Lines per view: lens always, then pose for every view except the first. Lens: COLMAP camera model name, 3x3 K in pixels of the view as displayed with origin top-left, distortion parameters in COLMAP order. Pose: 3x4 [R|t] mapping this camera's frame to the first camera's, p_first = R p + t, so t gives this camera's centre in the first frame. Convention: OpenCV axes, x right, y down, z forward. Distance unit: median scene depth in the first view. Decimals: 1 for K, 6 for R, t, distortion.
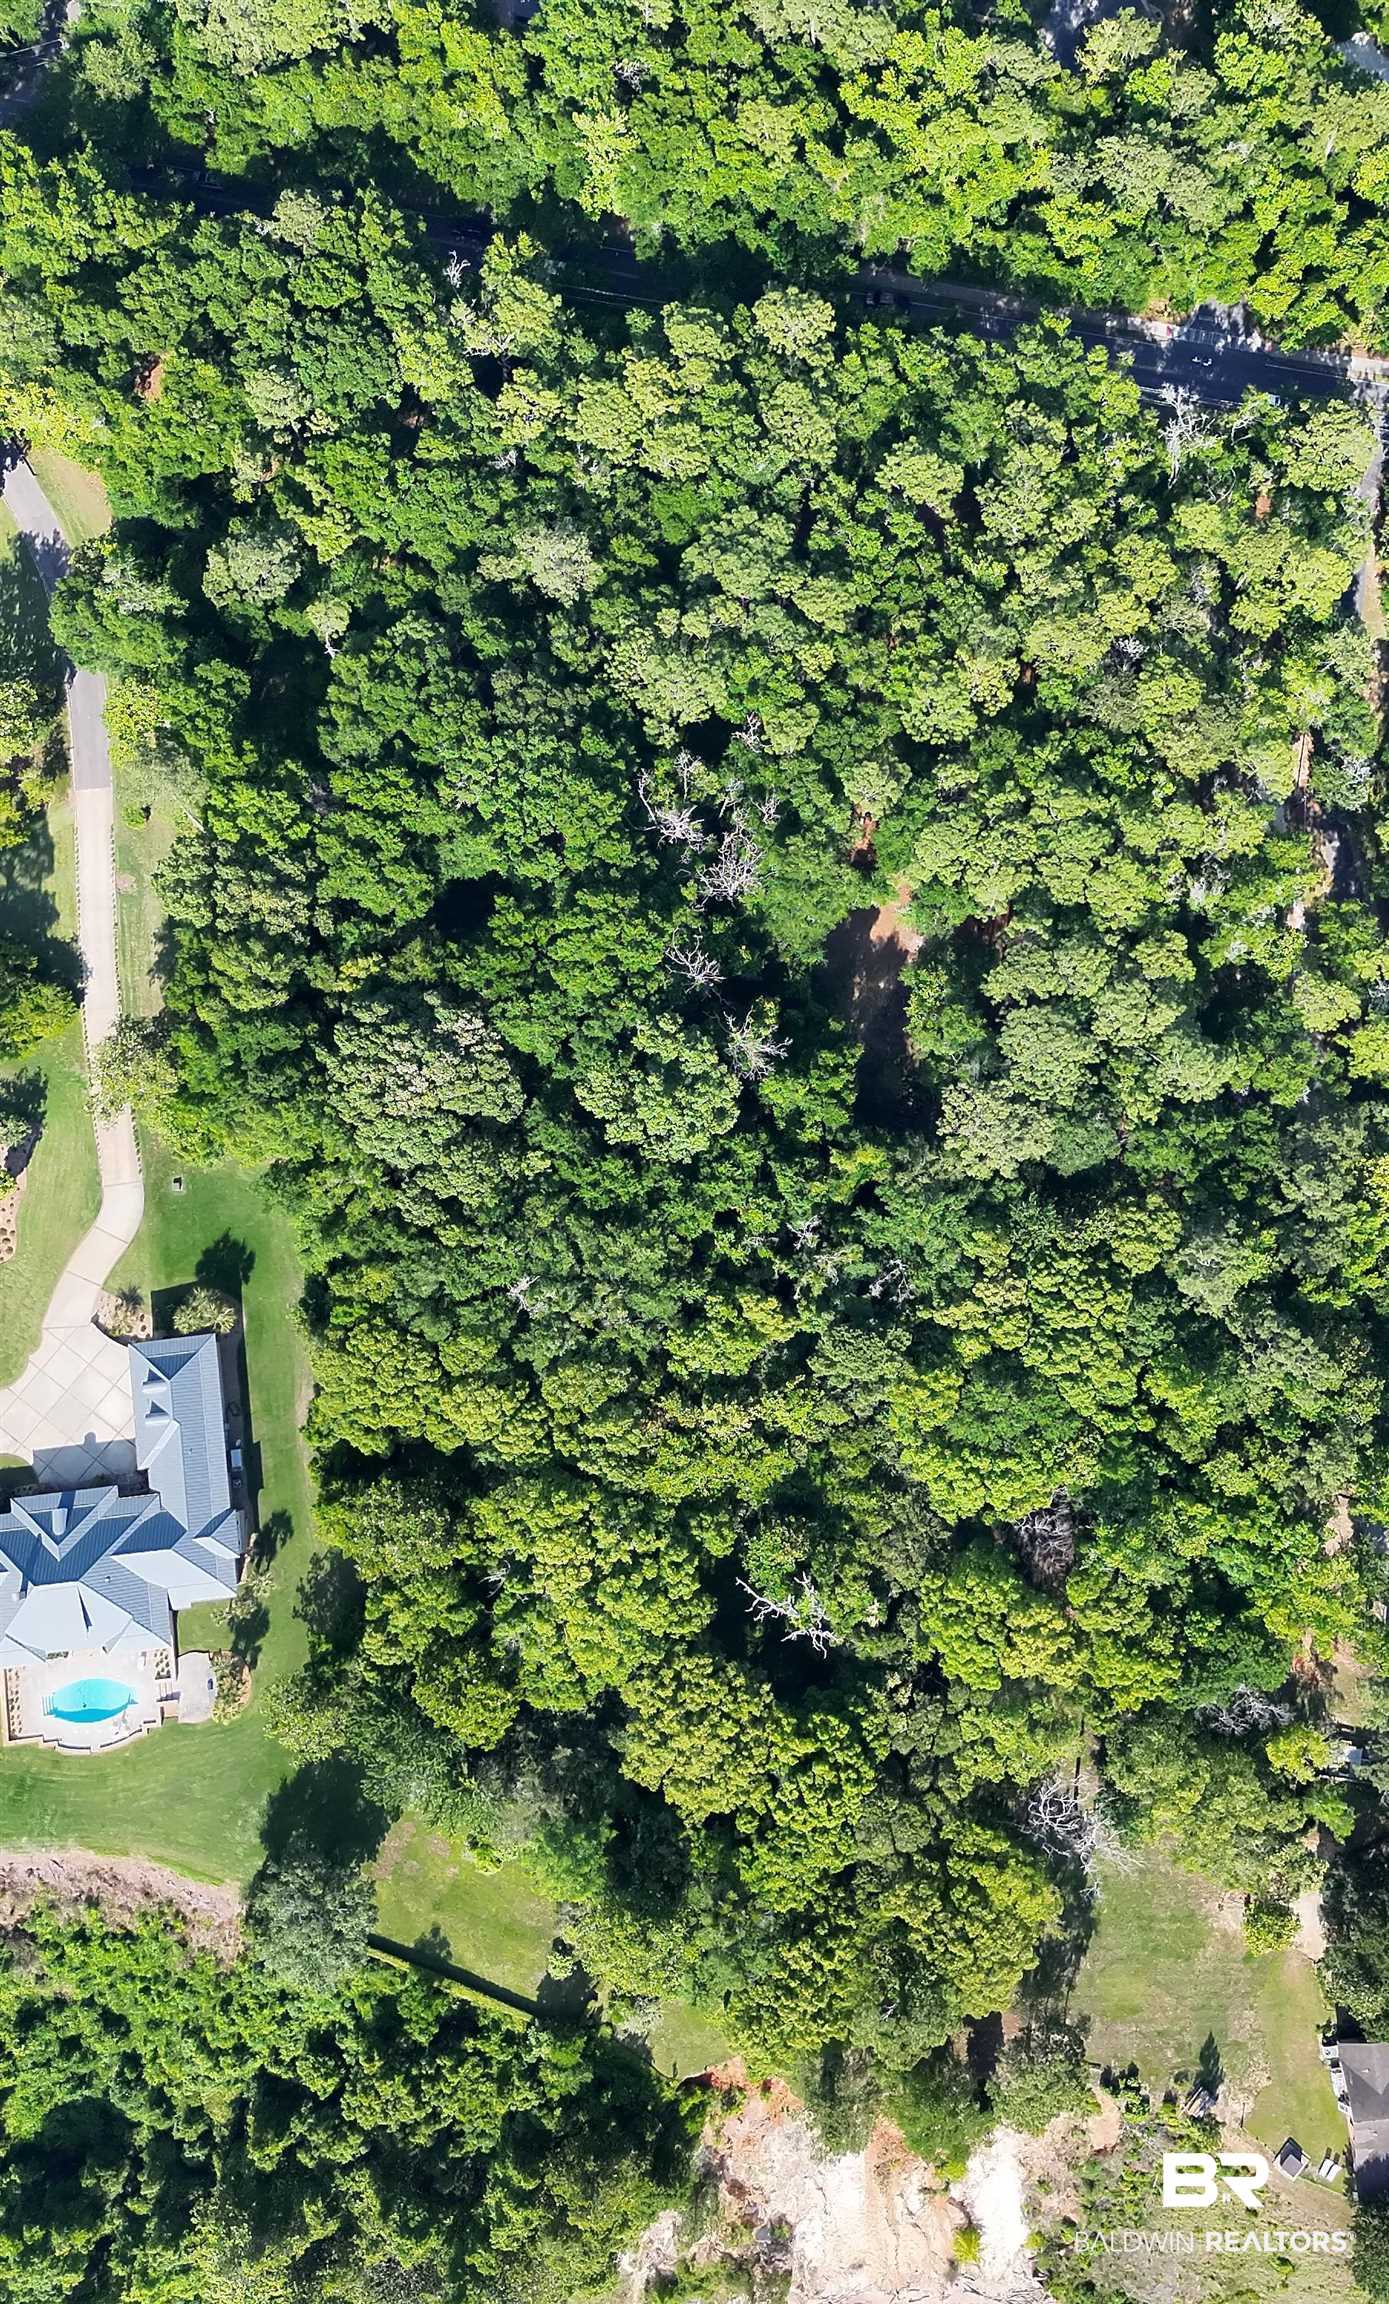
lens RADIAL K [[2154.6, 0, 701.6], [0, 2154.6, 1144.0], [0, 0, 1]] dist [0.035314, 0.000000]
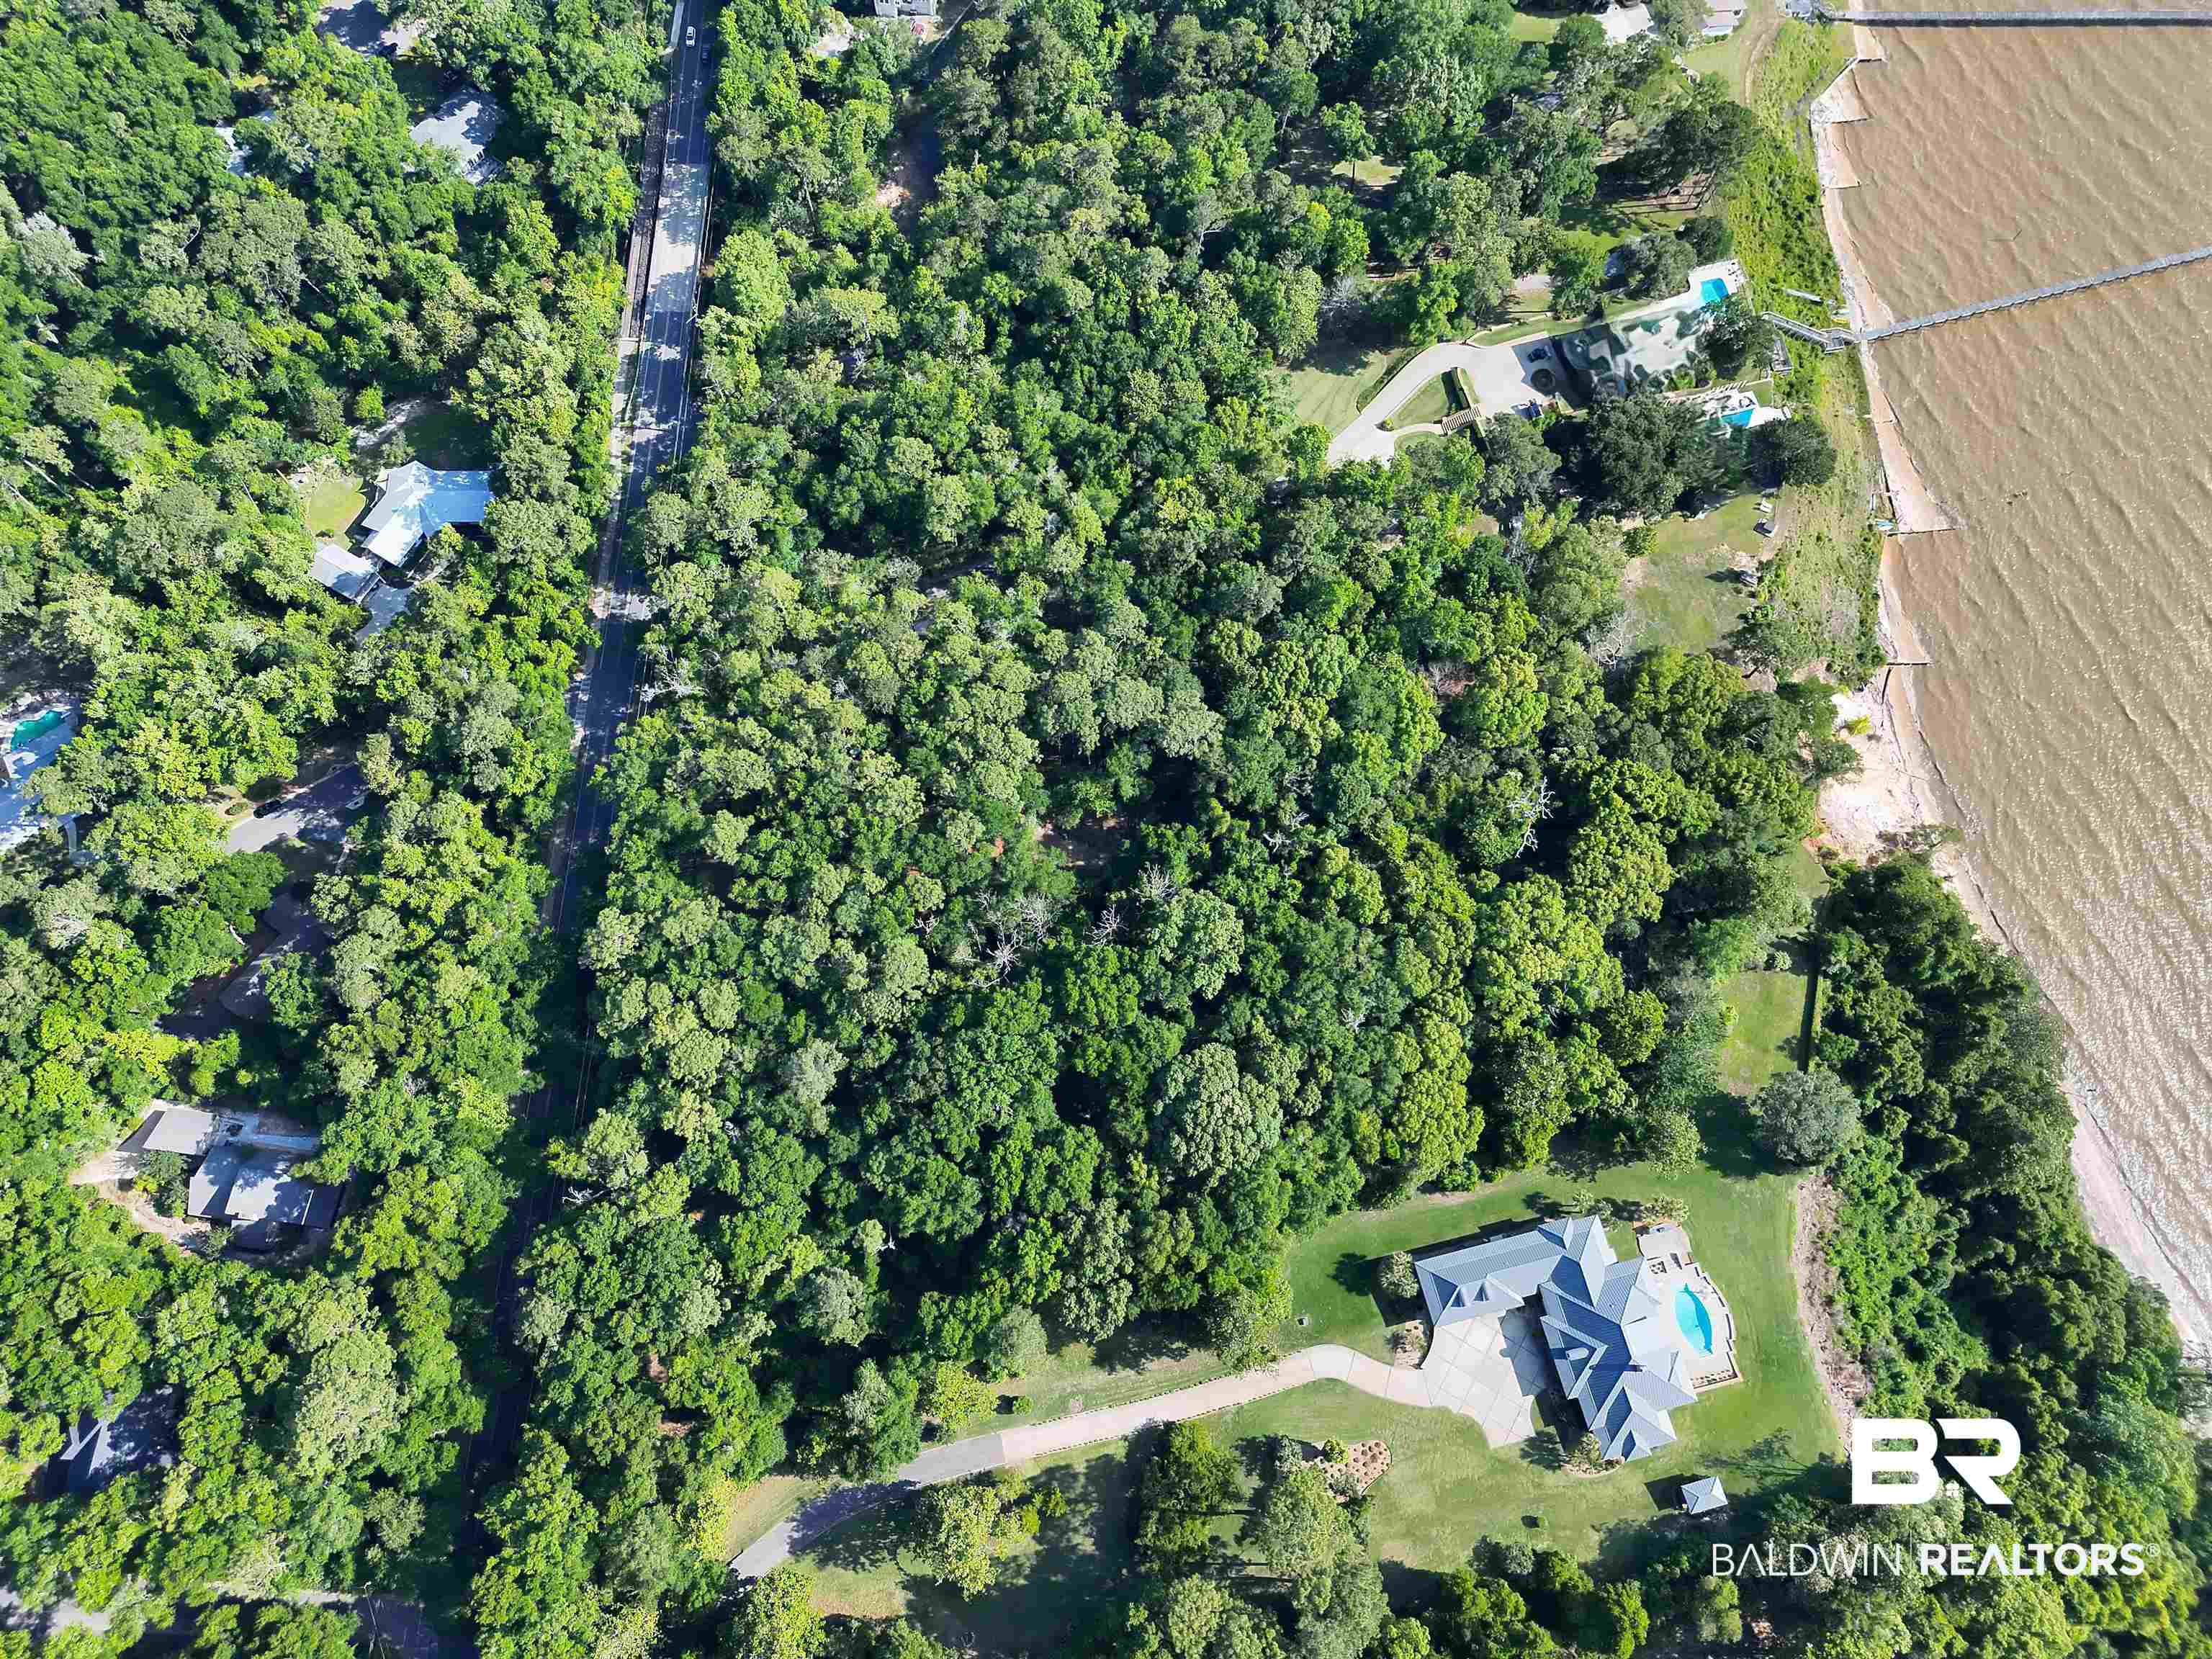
lens RADIAL K [[1563.7, 0, 1105.3], [0, 1563.7, 833.4], [0, 0, 1]] dist [0.040686, -0.025071]
pose [[-0.130560, -0.938115, 0.320771, -0.266377], [0.985501, -0.087435, 0.145408, -0.222219], [-0.108363, 0.335104, 0.935929, 0.017994]]
